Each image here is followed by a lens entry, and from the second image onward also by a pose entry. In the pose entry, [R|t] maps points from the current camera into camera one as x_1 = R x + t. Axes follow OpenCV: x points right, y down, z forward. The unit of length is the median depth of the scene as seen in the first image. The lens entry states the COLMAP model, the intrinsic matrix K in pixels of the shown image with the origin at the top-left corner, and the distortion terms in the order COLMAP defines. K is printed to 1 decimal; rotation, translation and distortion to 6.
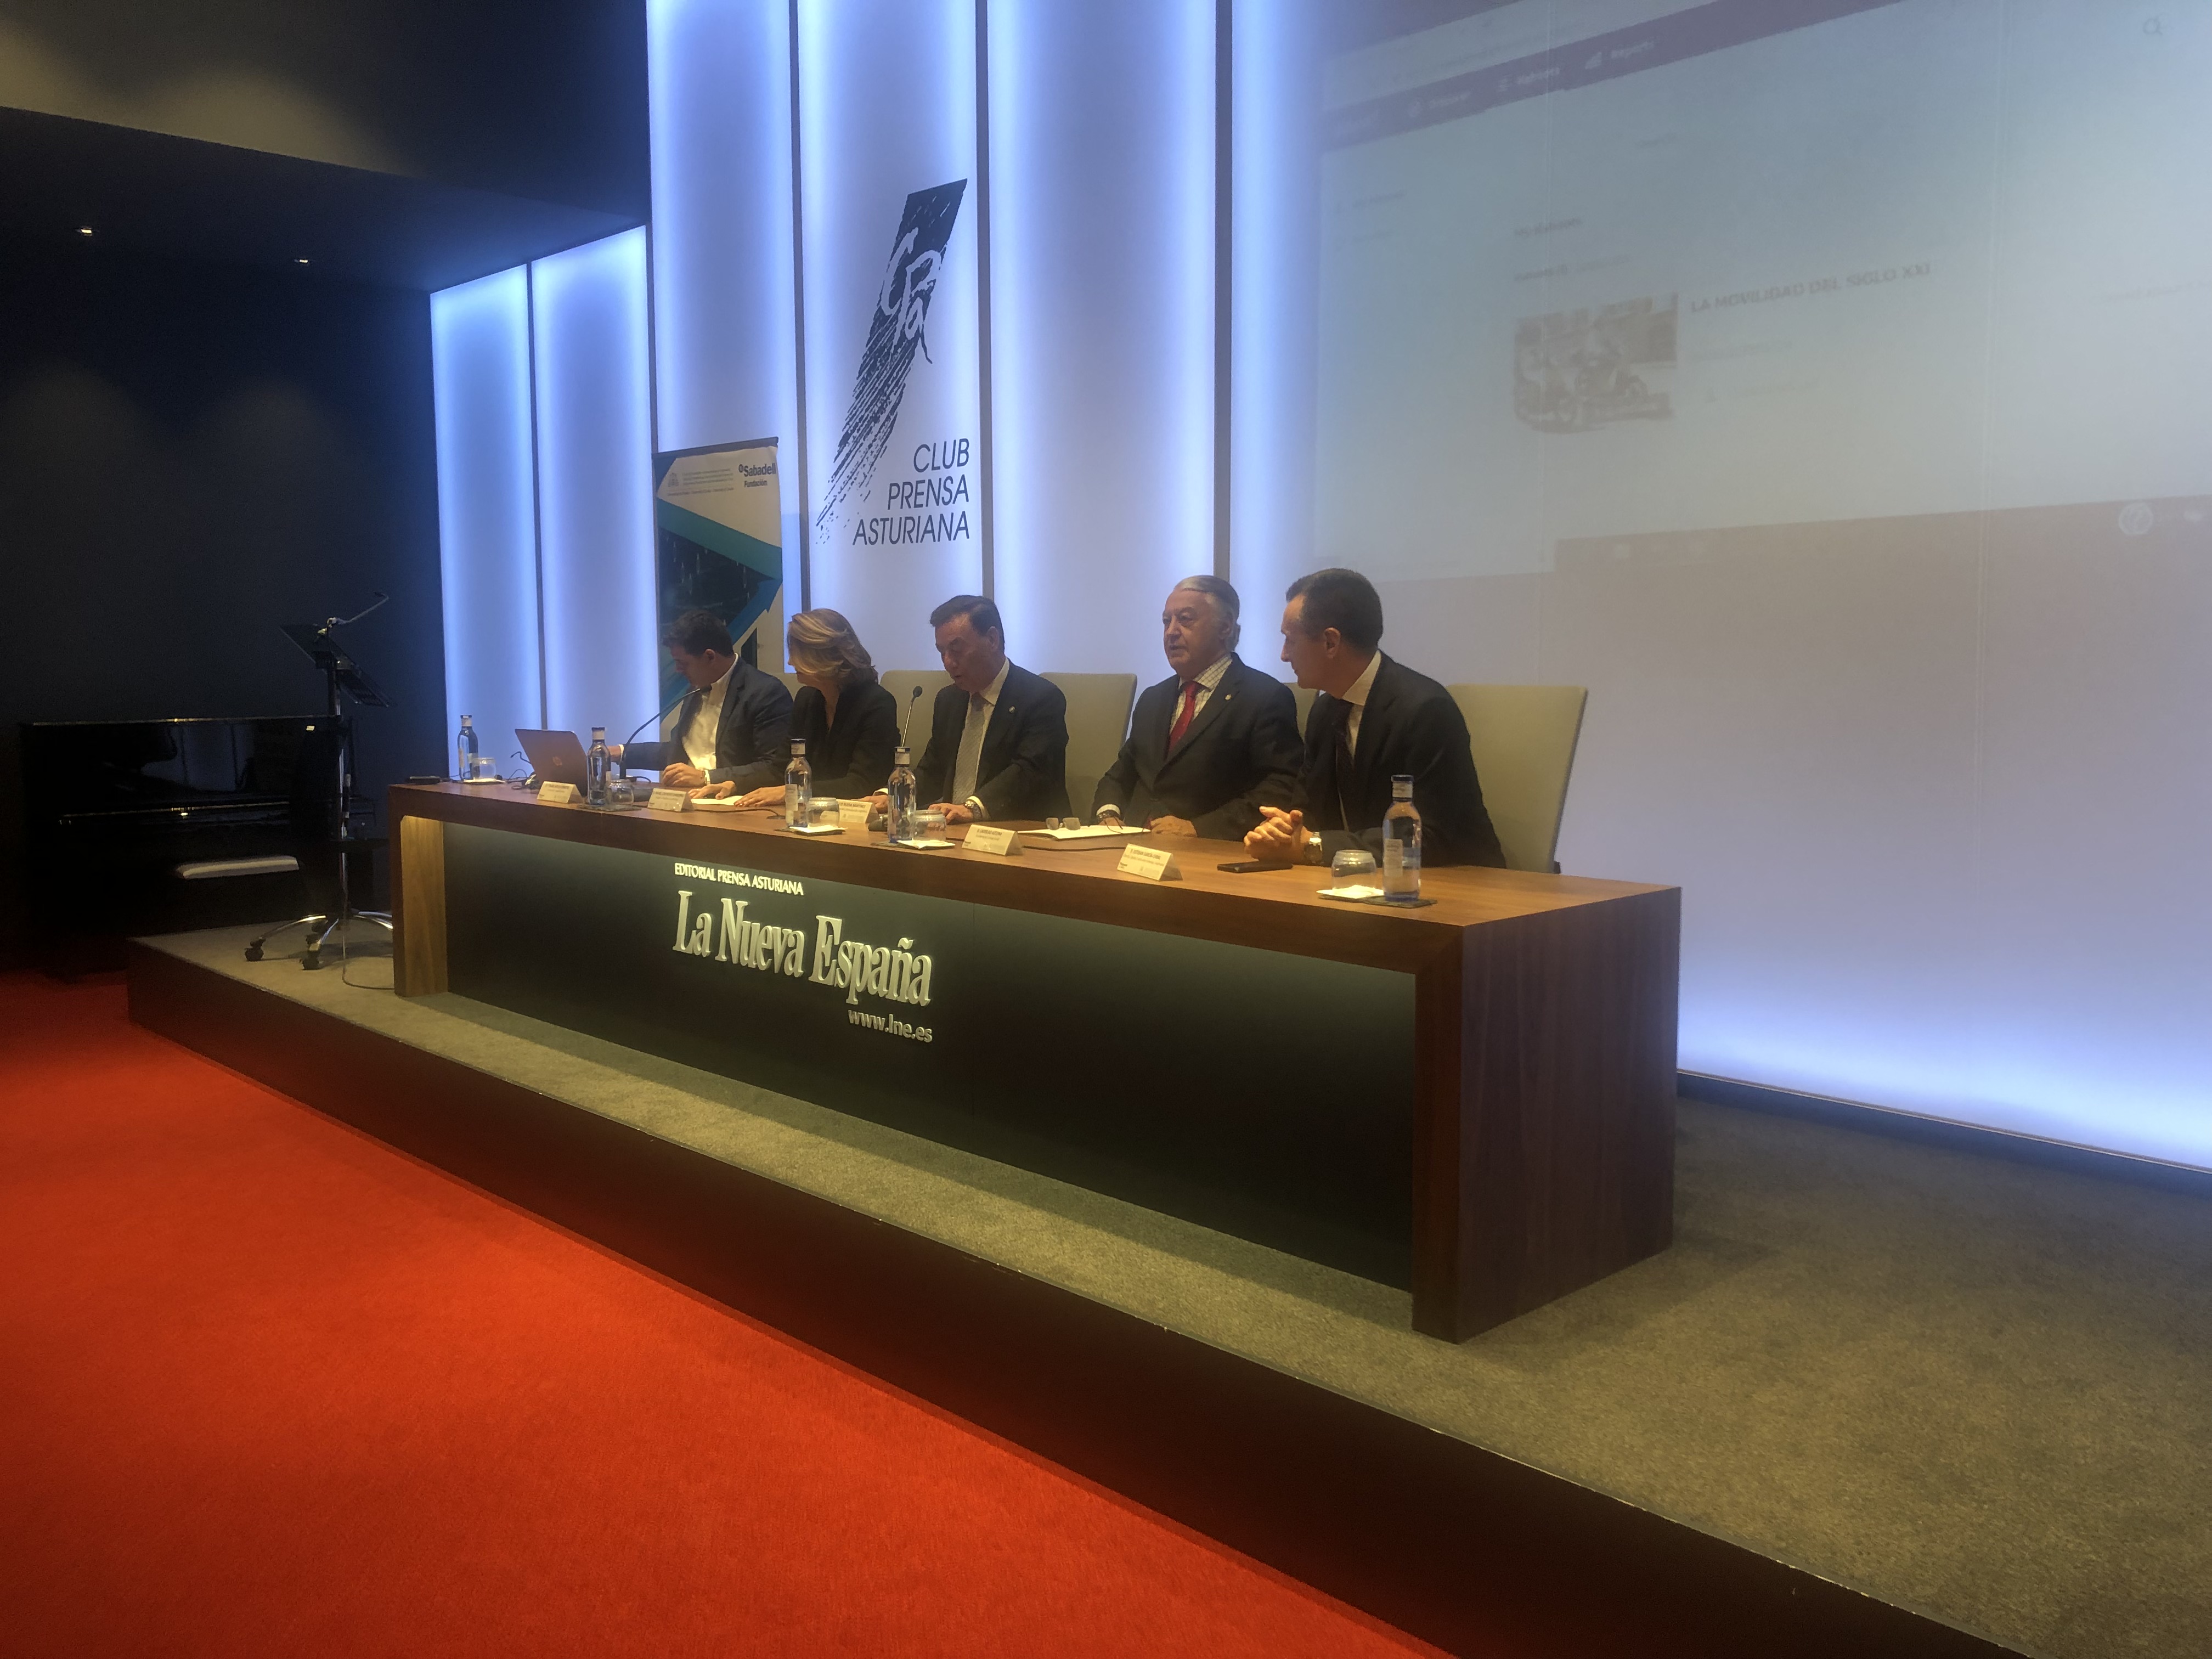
lens RADIAL K [[1803.9, 0, 1104.2], [0, 1803.9, 822.1], [0, 0, 1]] dist [0.075131, -0.190509]
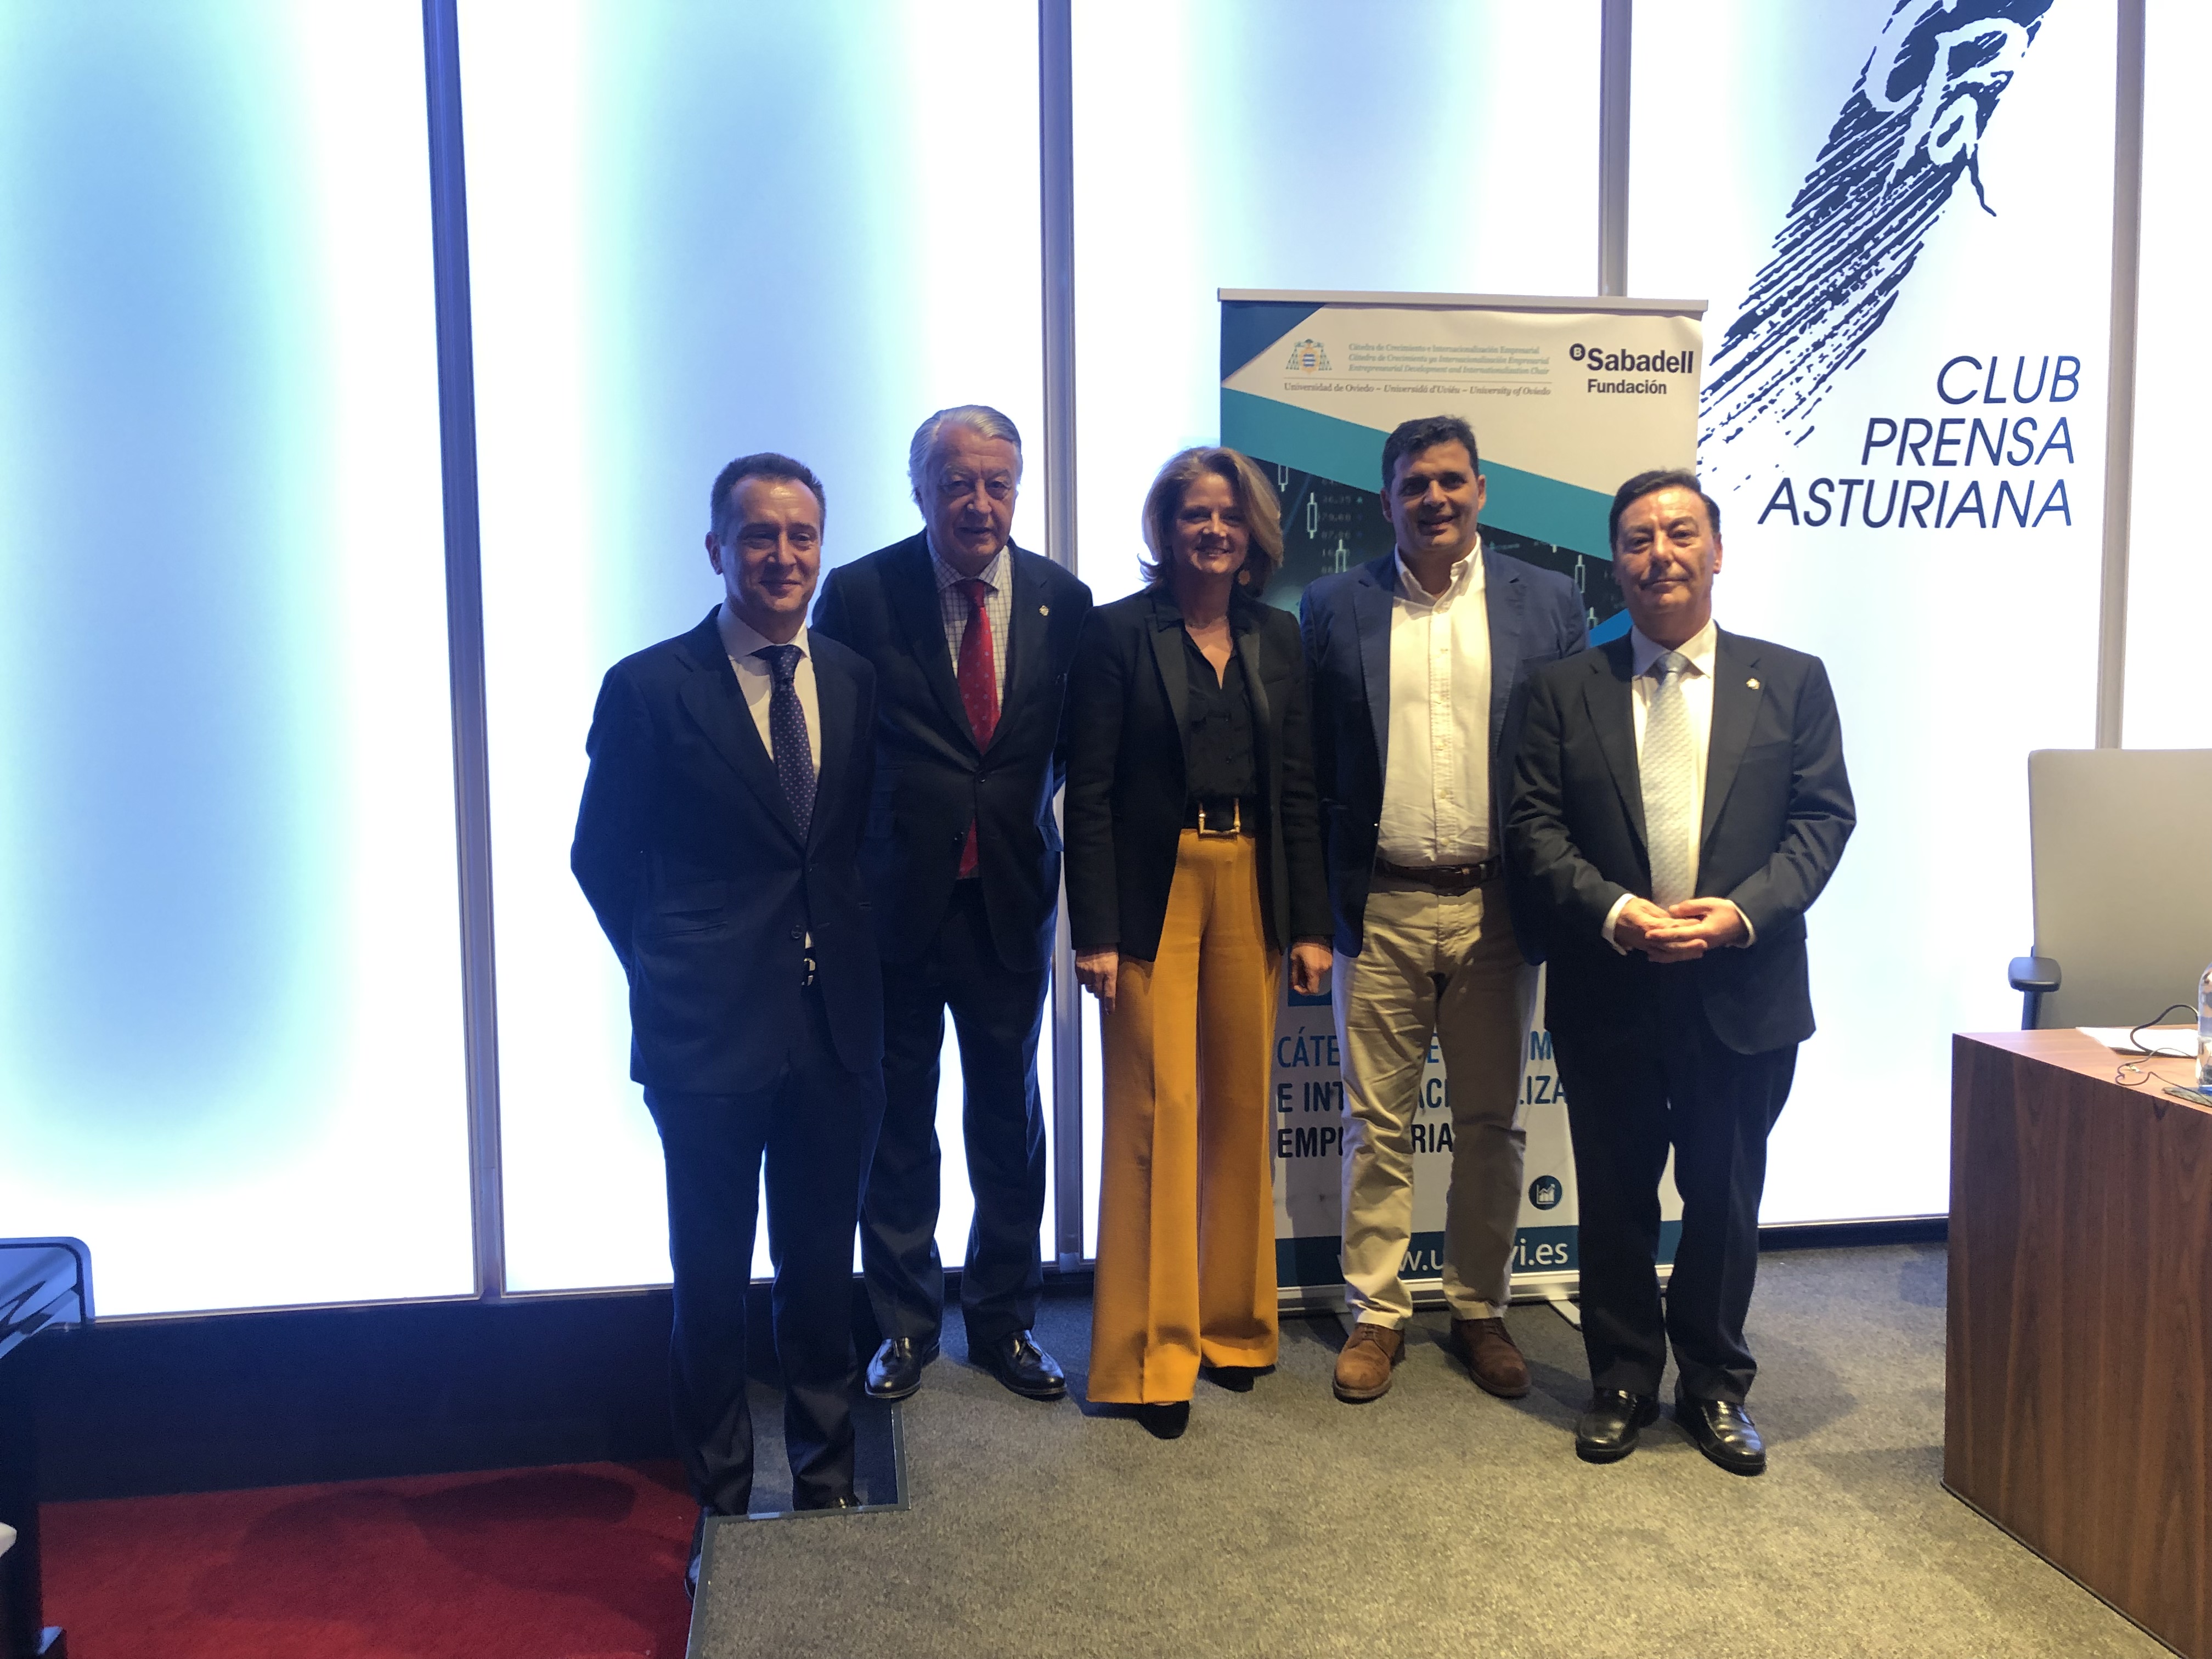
lens RADIAL K [[1842.3, 0, 1055.8], [0, 1842.3, 834.7], [0, 0, 1]] dist [-0.023795, 0.063418]
pose [[0.592245, -0.071940, 0.802540, -0.749699], [0.087818, 0.995836, 0.024460, -0.099501], [-0.800958, 0.055991, 0.596097, 0.902759]]
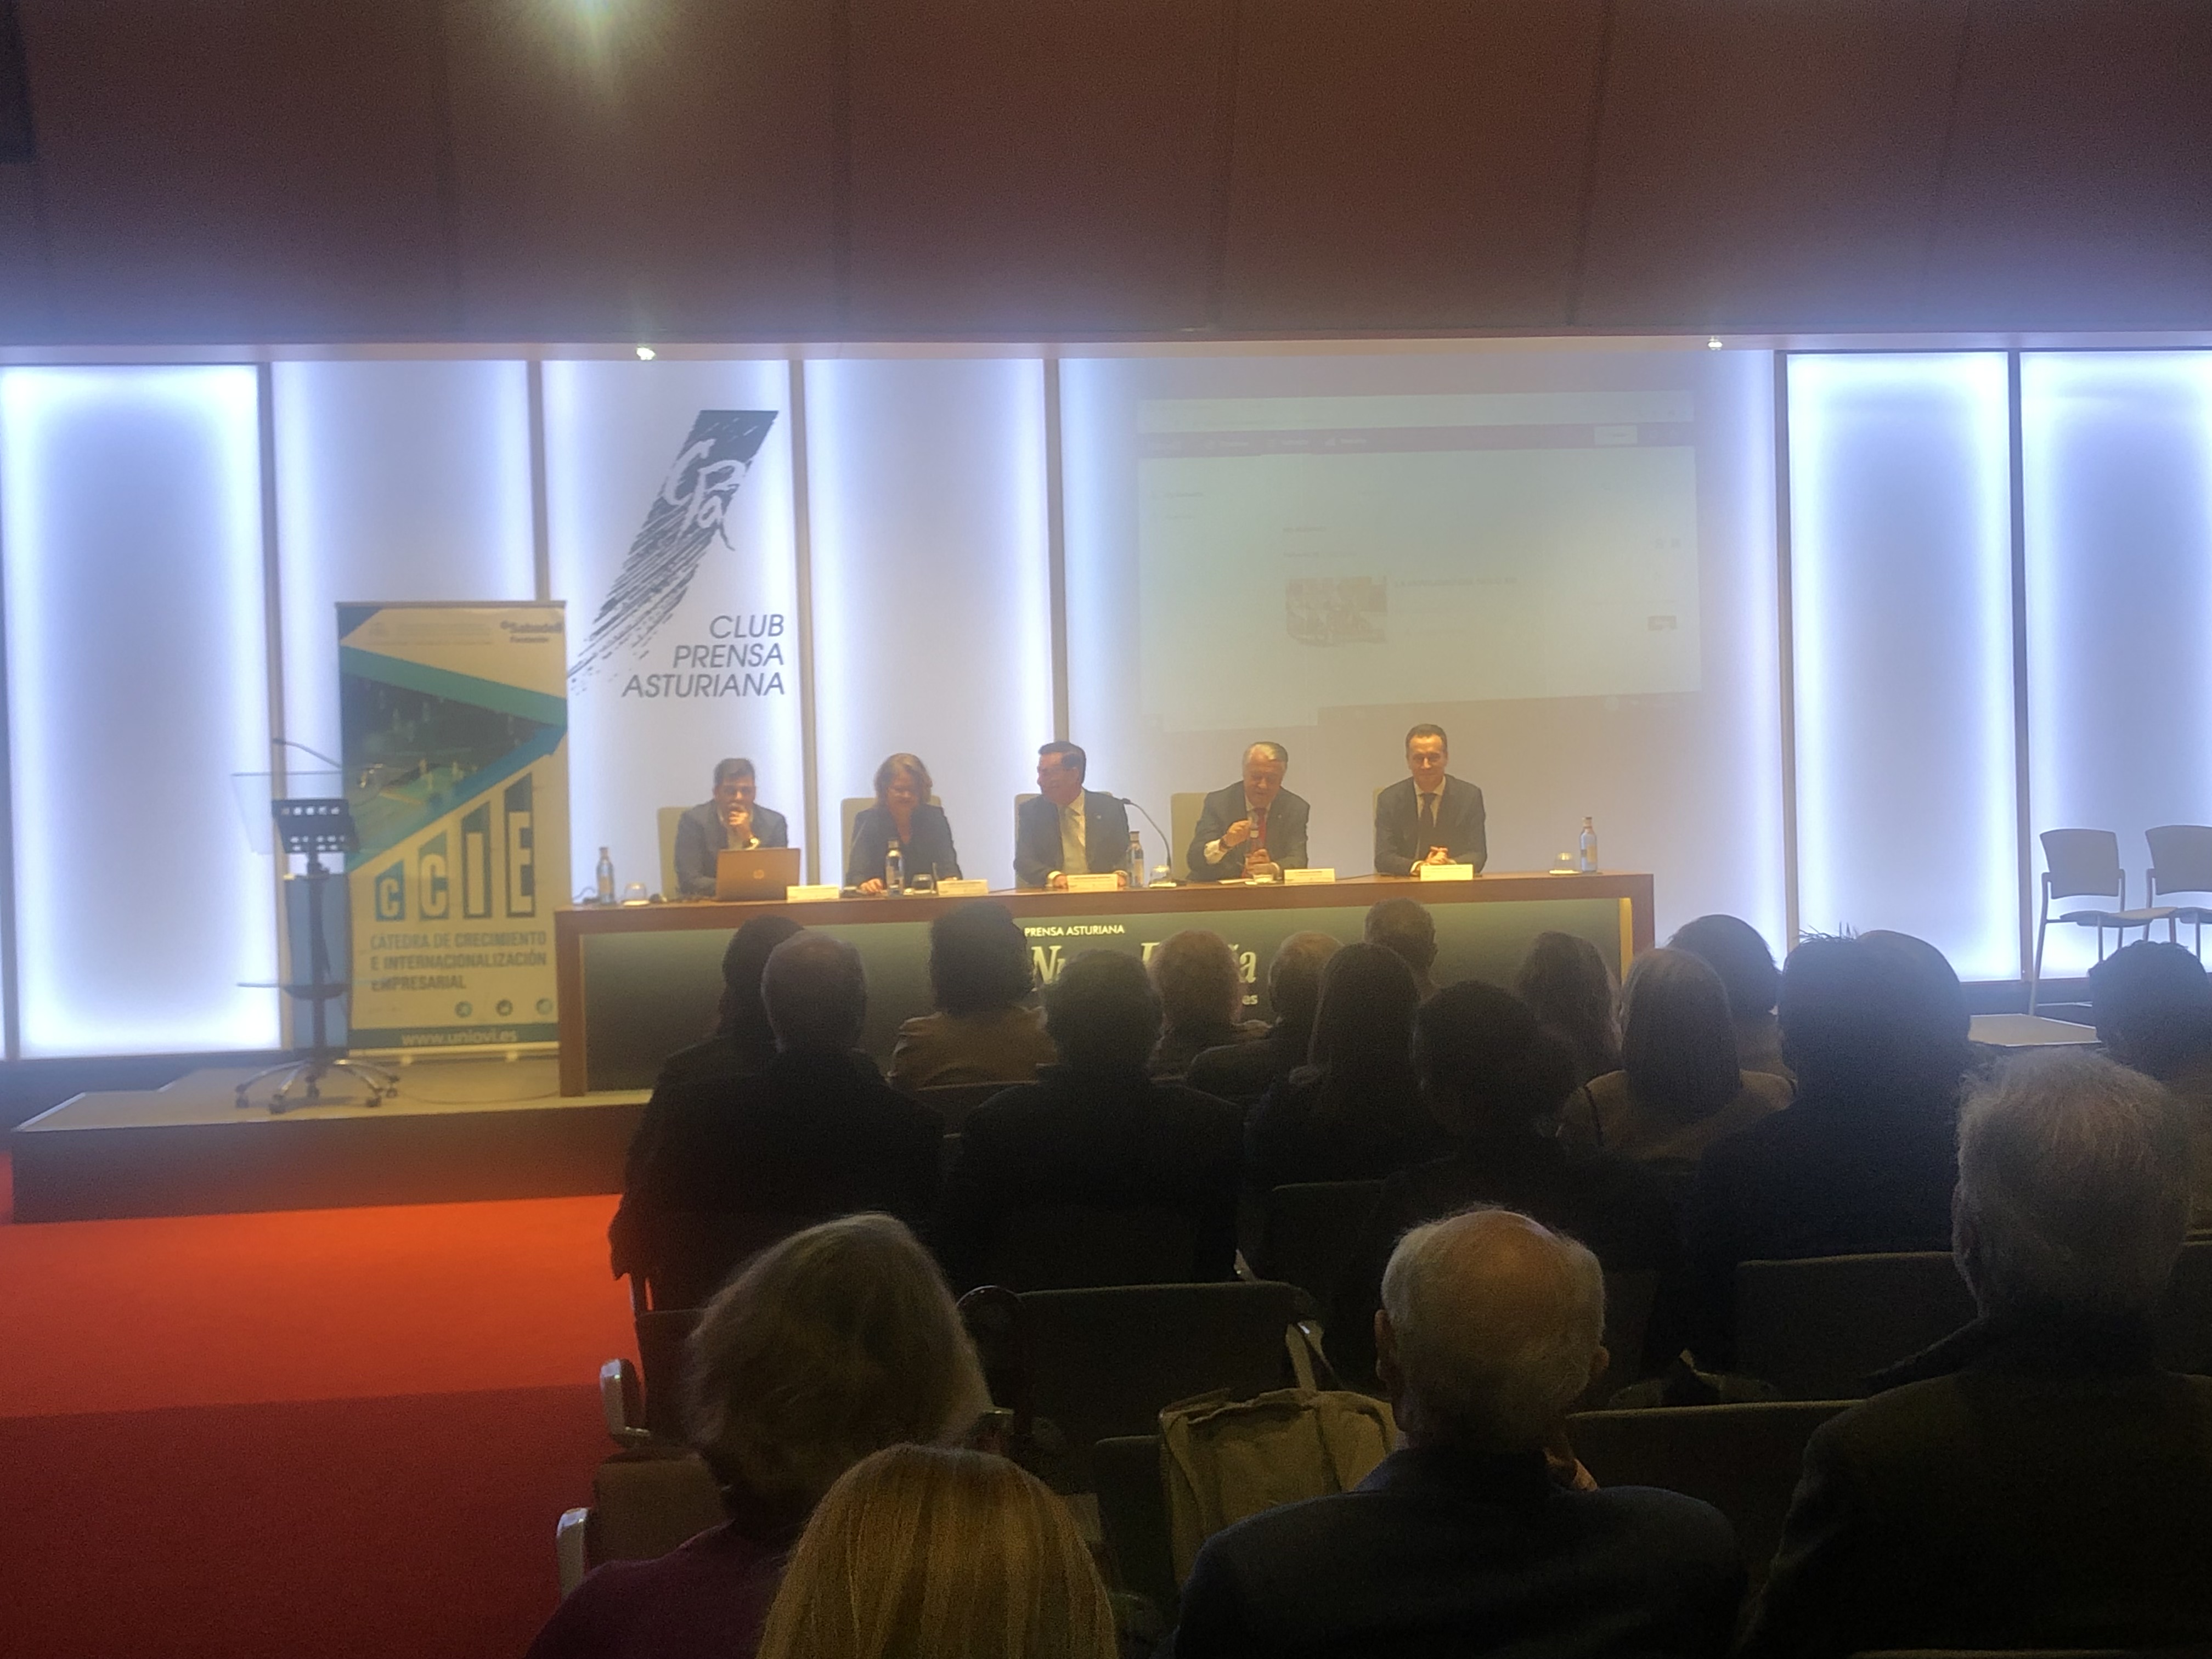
lens RADIAL K [[2778.7, 0, 1113.1], [0, 2778.7, 836.9], [0, 0, 1]] dist [0.107116, -0.258425]
pose [[0.578252, -0.032011, 0.815230, -1.473393], [0.105137, 0.993822, -0.035552, 0.029696], [-0.809055, 0.106269, 0.578045, -0.260640]]
